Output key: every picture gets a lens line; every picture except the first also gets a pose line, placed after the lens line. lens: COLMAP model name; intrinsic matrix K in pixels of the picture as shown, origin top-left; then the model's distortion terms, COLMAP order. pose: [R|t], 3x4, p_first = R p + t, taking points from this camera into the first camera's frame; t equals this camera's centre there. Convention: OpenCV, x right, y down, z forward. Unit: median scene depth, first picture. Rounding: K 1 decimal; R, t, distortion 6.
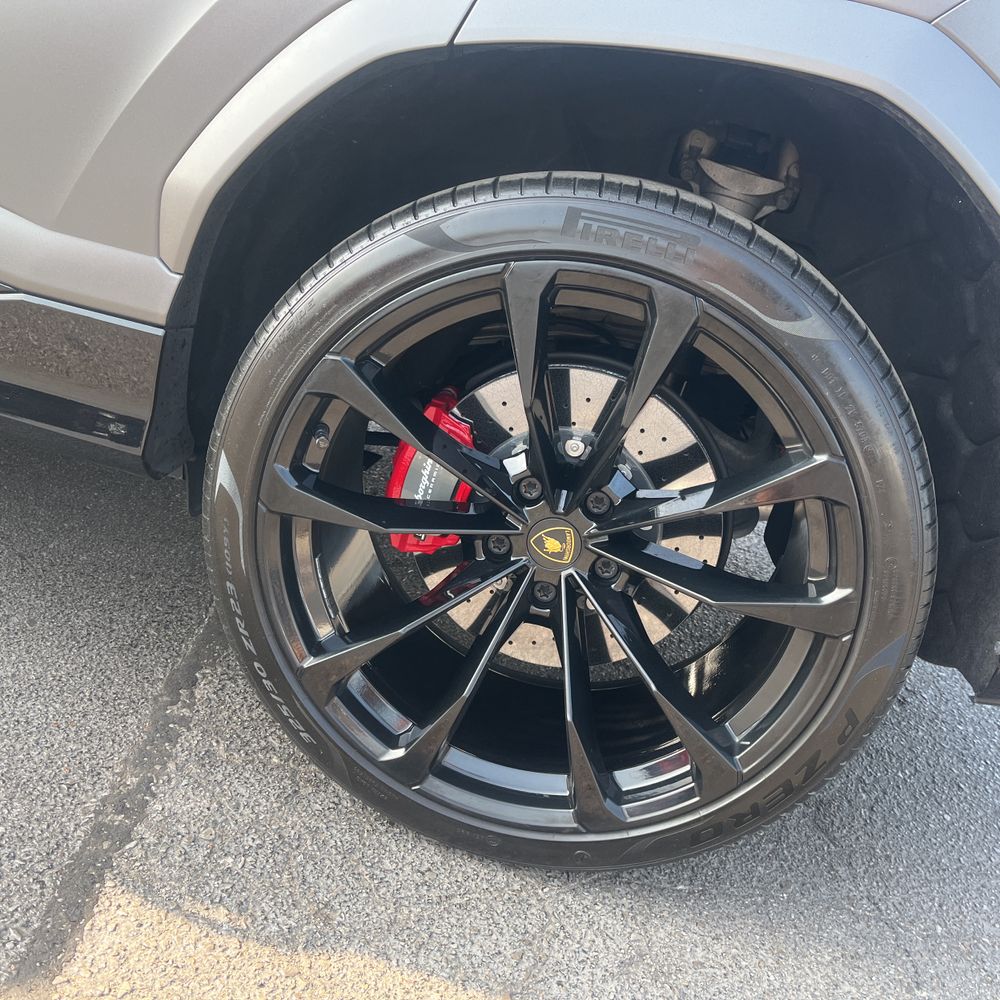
lens RADIAL K [[1017.3, 0, 500.0], [0, 1017.3, 500.0], [0, 0, 1]] dist [0.009971, -0.025487]
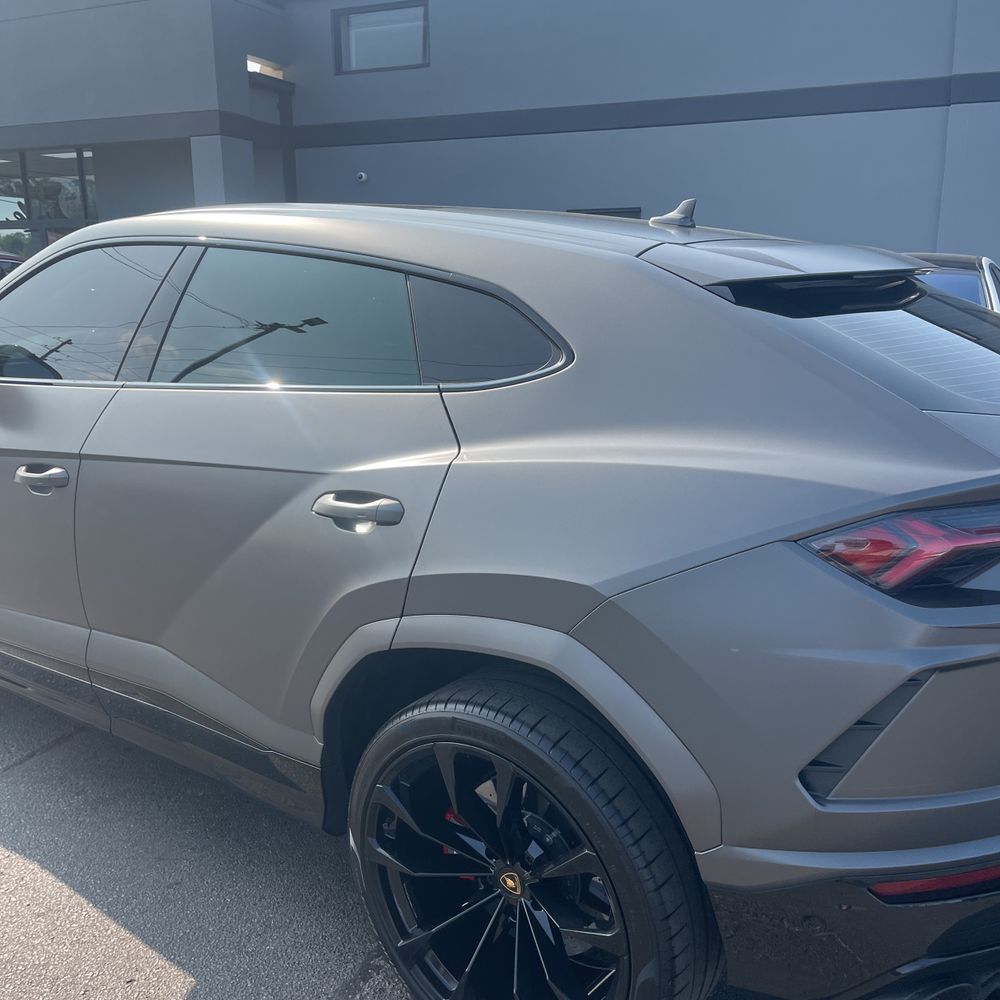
lens RADIAL K [[1024.3, 0, 500.0], [0, 1024.3, 500.0], [0, 0, 1]] dist [0.019881, 0.015858]
pose [[0.846112, -0.140482, -0.514159, 1.037159], [0.048666, 0.980974, -0.187942, -0.270048], [0.530779, 0.133998, 0.836850, -0.568668]]
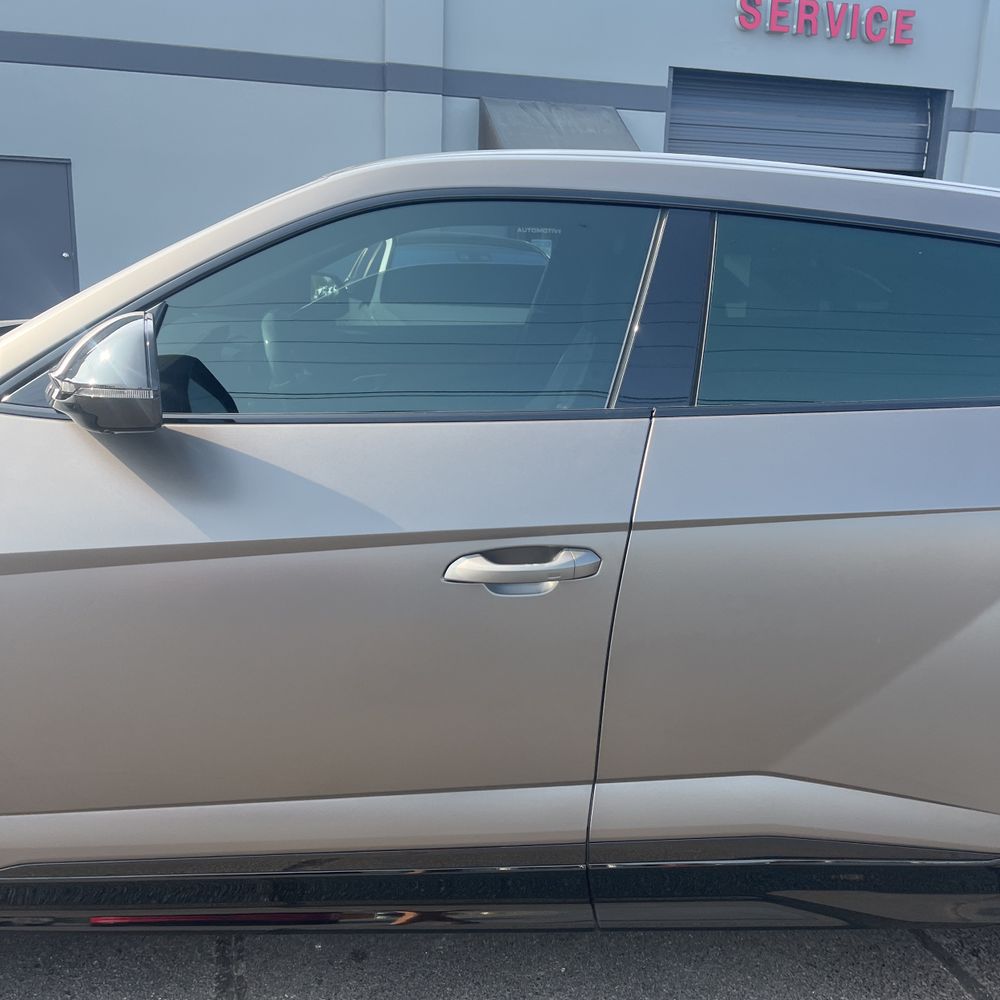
lens RADIAL K [[1017.9, 0, 502.0], [0, 1017.9, 480.6], [0, 0, 1]] dist [0.028542, -0.009730]
pose [[0.959104, -0.248980, 0.134644, -1.266570], [0.259069, 0.963789, -0.063200, -0.857305], [-0.114033, 0.095497, 0.988877, -0.597993]]
